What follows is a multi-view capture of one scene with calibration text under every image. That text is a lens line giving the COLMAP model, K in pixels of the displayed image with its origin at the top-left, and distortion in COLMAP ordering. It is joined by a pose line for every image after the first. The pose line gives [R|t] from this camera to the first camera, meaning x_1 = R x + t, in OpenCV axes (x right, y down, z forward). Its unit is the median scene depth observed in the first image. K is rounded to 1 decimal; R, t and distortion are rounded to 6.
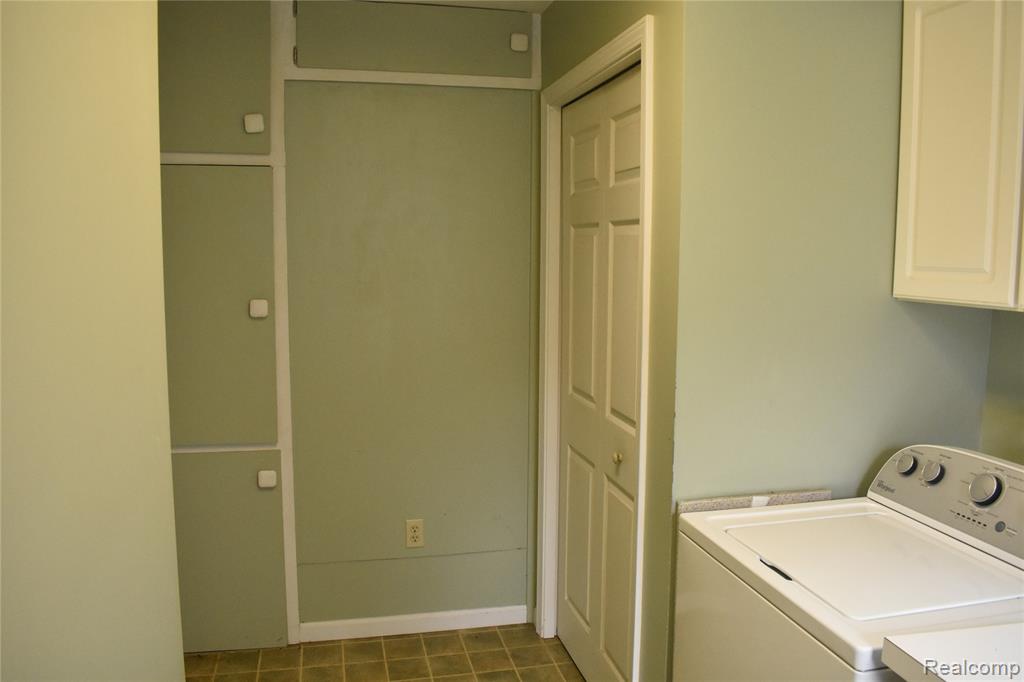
lens RADIAL K [[805.7, 0, 512.0], [0, 805.7, 341.0], [0, 0, 1]] dist [-0.094477, 0.004916]
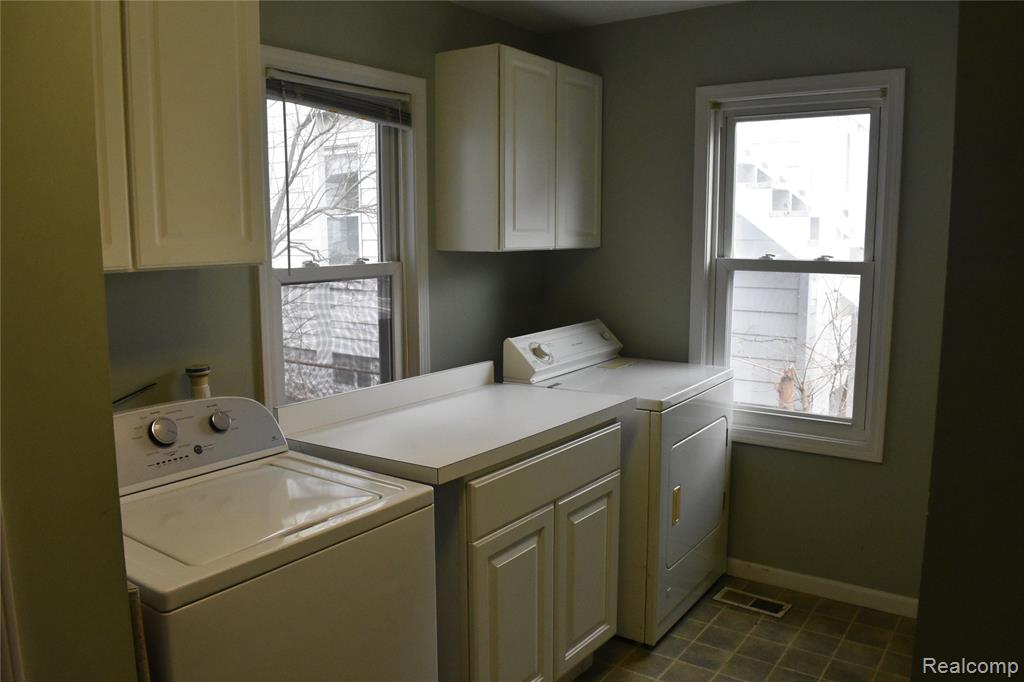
lens RADIAL K [[788.8, 0, 510.7], [0, 788.8, 344.1], [0, 0, 1]] dist [-0.094701, -0.001212]
pose [[-0.664835, -0.111574, 0.738611, -0.544511], [0.078813, 0.972786, 0.217888, -0.138187], [-0.742821, 0.203072, -0.637949, 1.337544]]
